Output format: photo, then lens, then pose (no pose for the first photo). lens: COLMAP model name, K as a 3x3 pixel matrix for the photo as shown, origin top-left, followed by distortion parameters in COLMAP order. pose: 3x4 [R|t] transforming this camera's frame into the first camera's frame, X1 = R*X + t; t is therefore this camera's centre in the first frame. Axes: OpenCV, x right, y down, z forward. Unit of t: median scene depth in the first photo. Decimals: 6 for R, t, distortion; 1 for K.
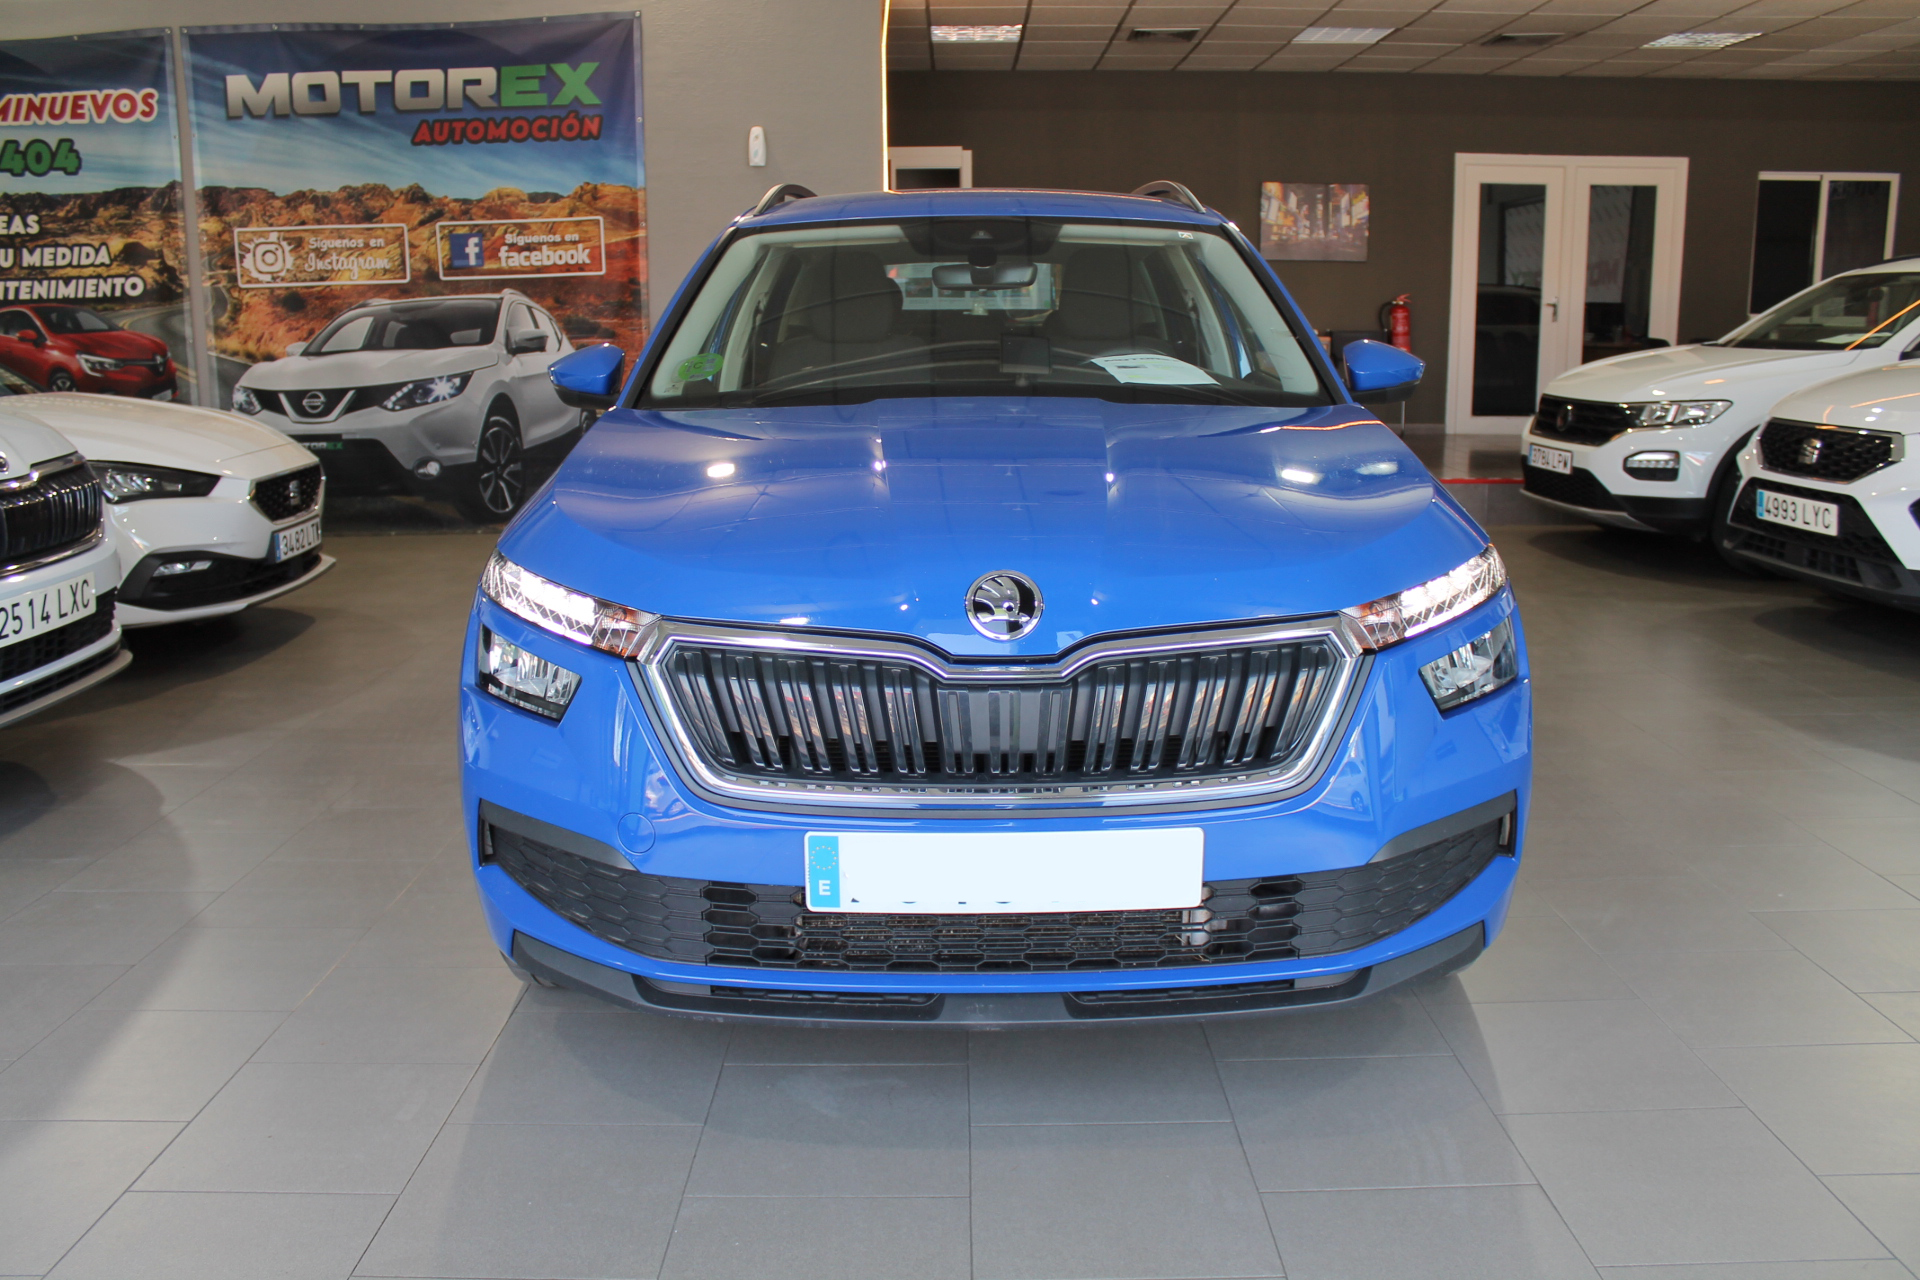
lens RADIAL K [[1596.9, 0, 961.1], [0, 1596.9, 646.5], [0, 0, 1]] dist [-0.154009, 0.134159]
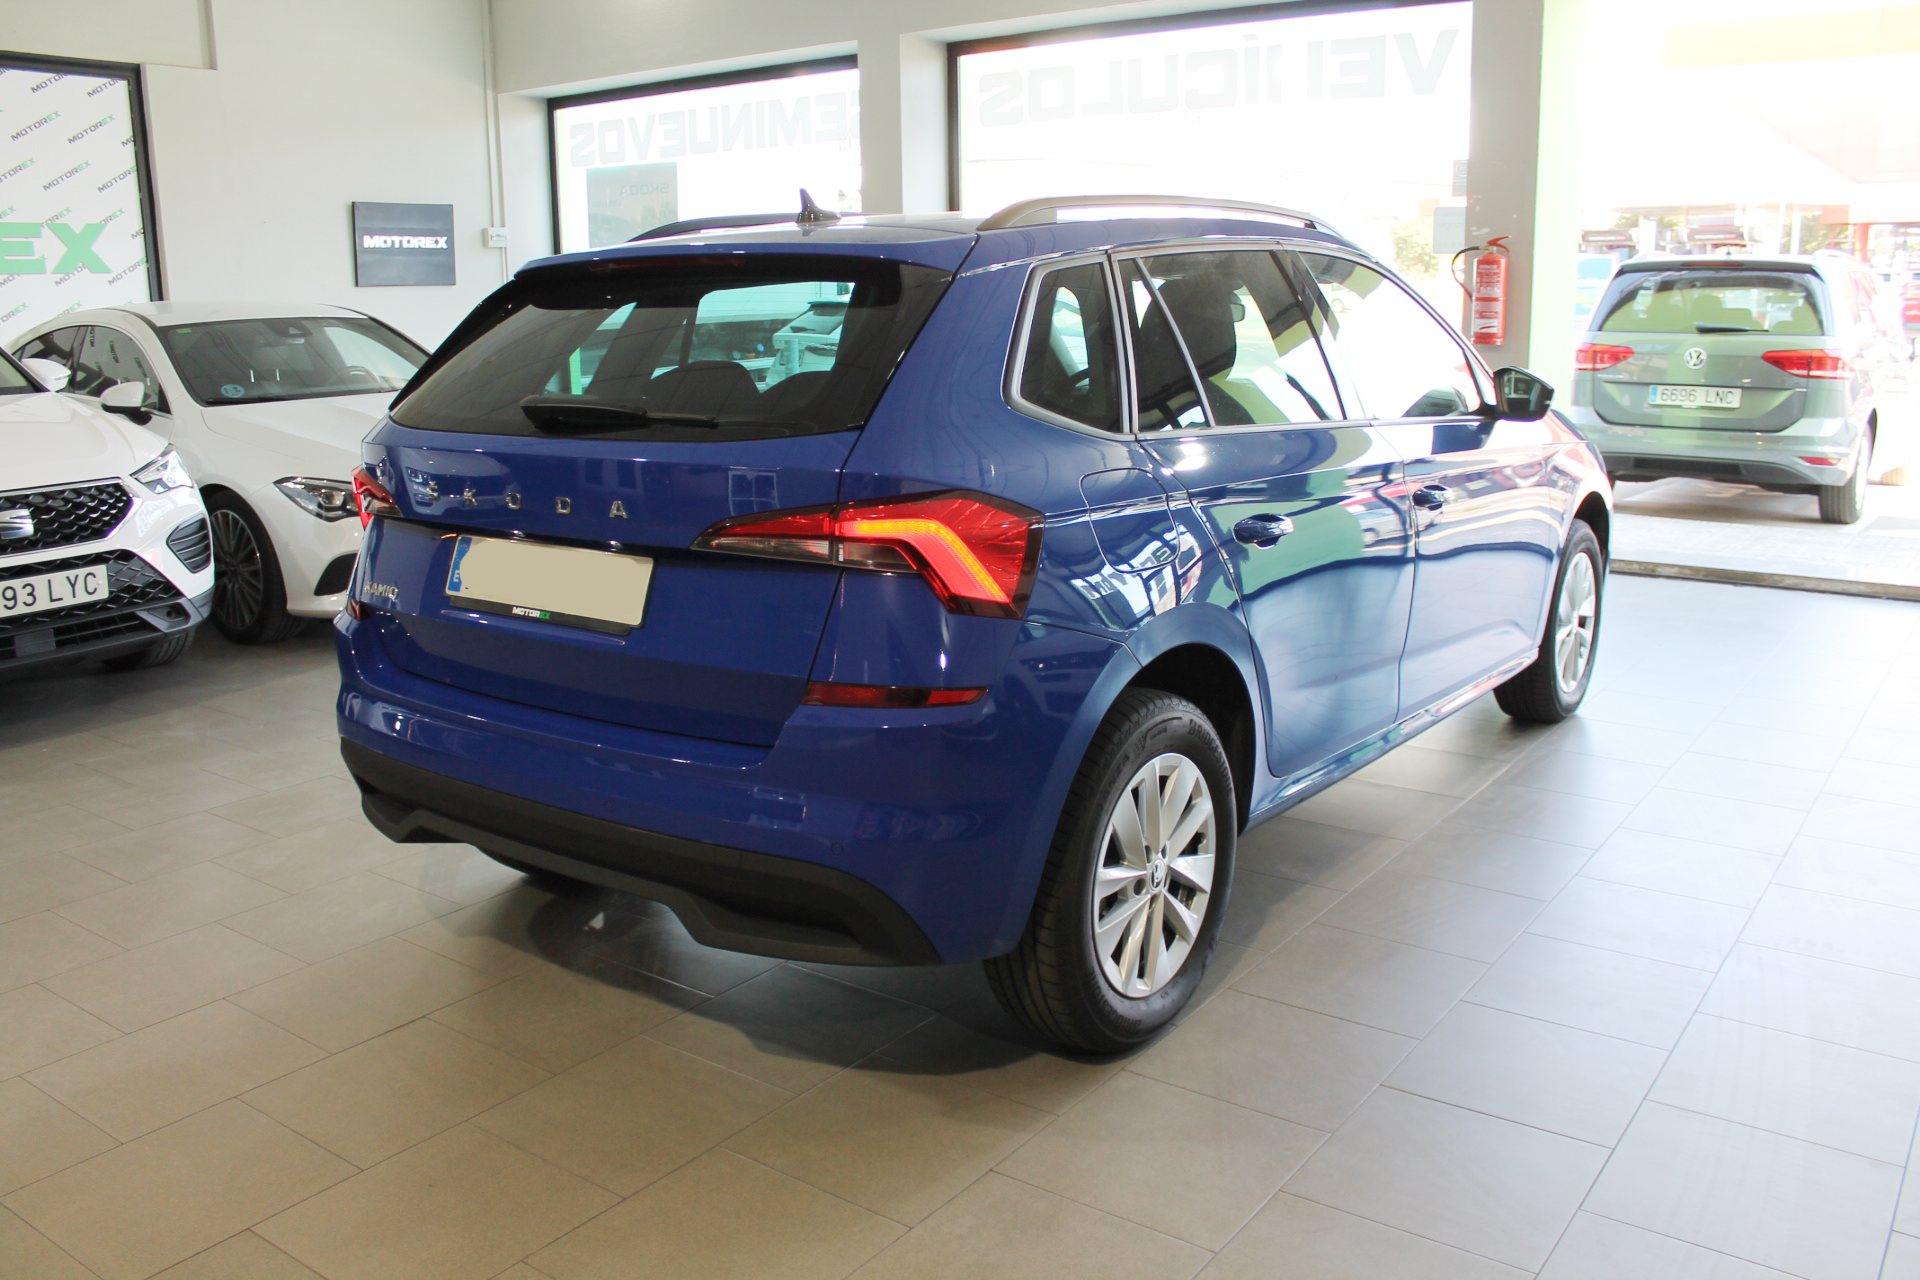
lens RADIAL K [[1596.9, 0, 964.0], [0, 1596.9, 639.0], [0, 0, 1]] dist [-0.154009, 0.134159]
pose [[-0.815805, -0.107892, 0.568174, -0.233563], [0.141927, 0.915050, 0.377545, -0.201033], [-0.560641, 0.388642, -0.731190, 0.865242]]
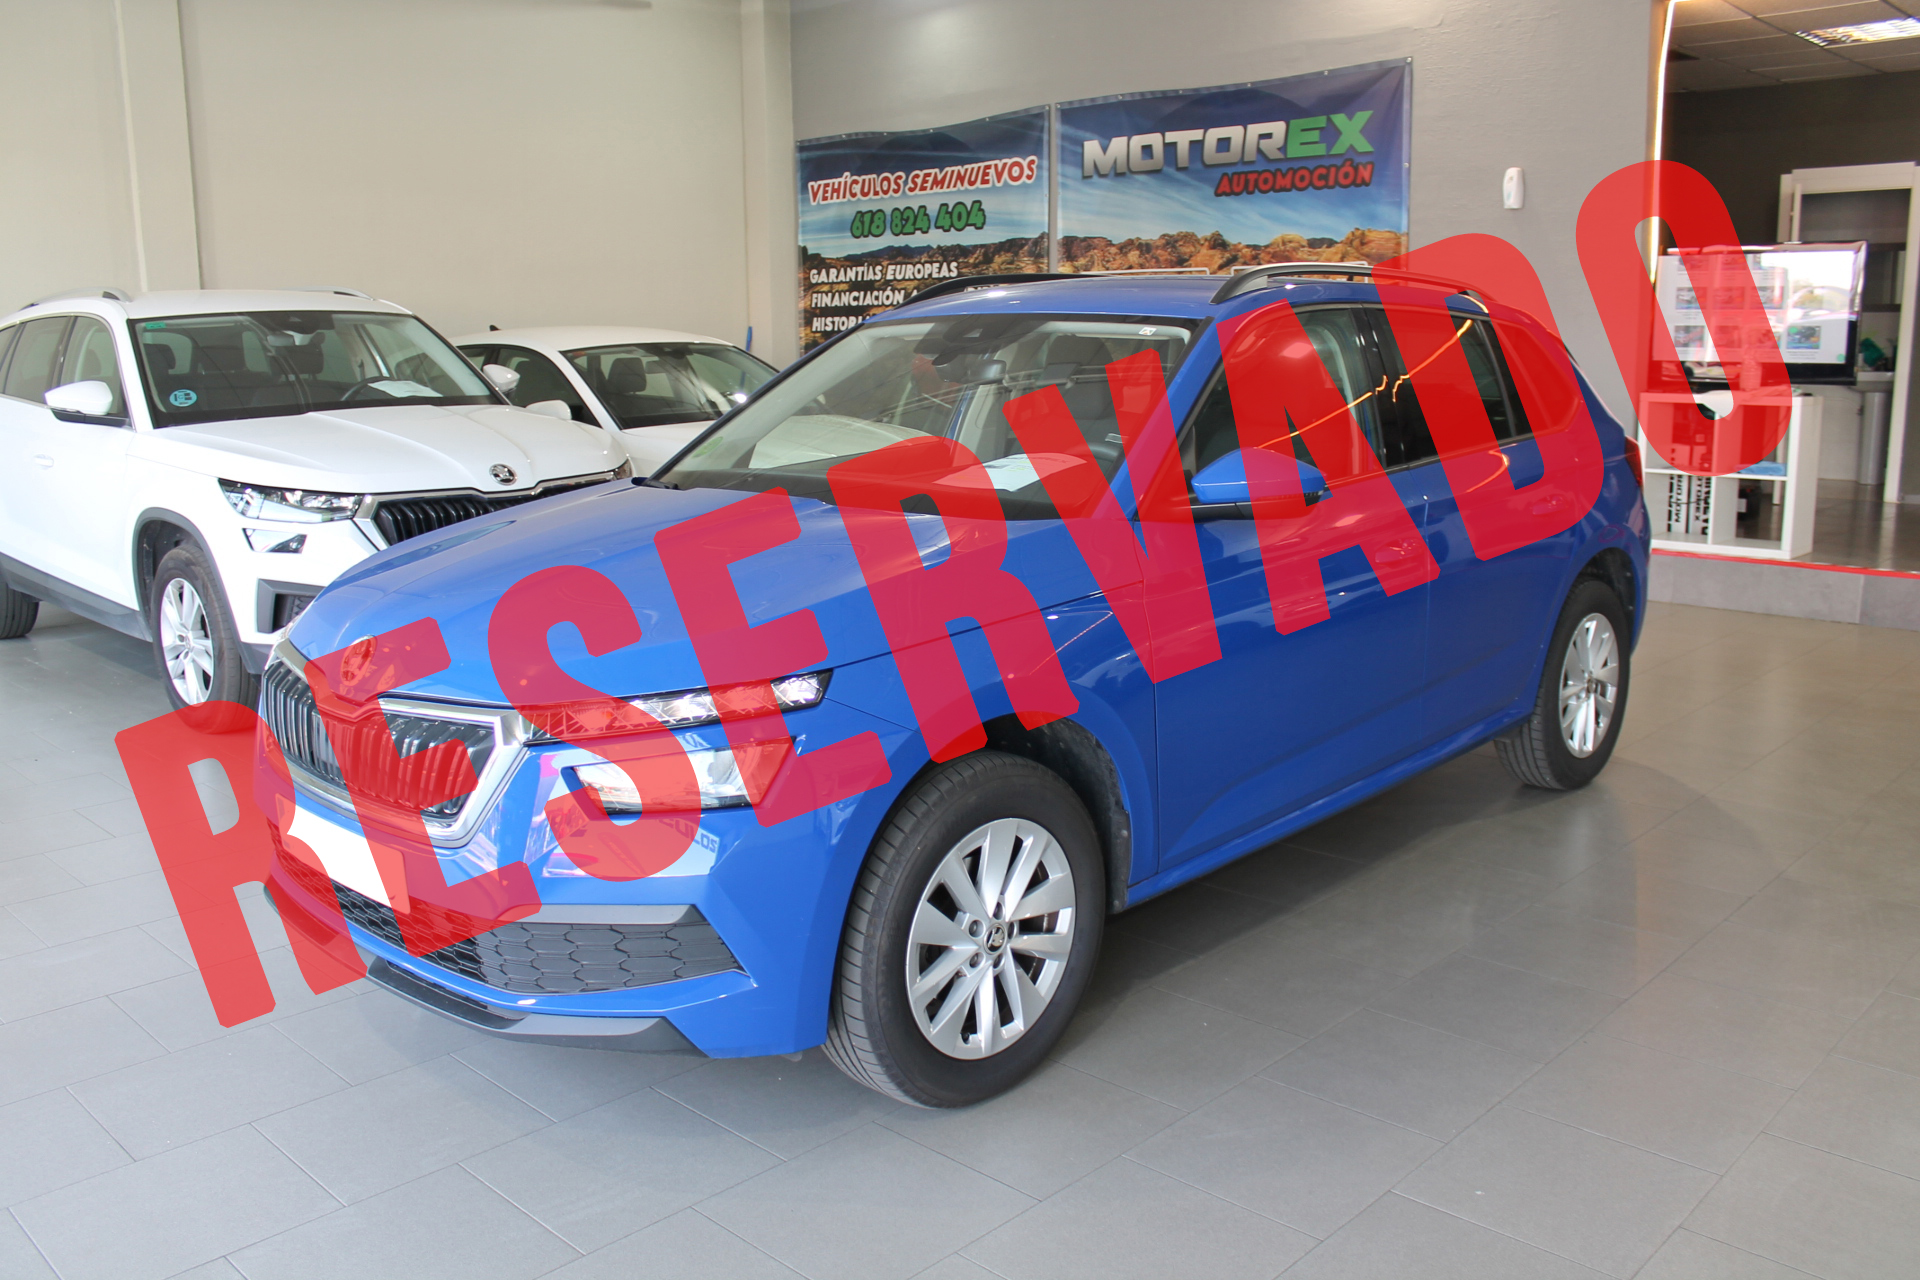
lens RADIAL K [[1596.9, 0, 950.9], [0, 1596.9, 644.8], [0, 0, 1]] dist [-0.154009, 0.134159]
pose [[0.715293, 0.136963, -0.685272, 0.313117], [-0.140049, 0.988807, 0.051445, -0.042633], [0.684648, 0.059173, 0.726468, 0.089930]]
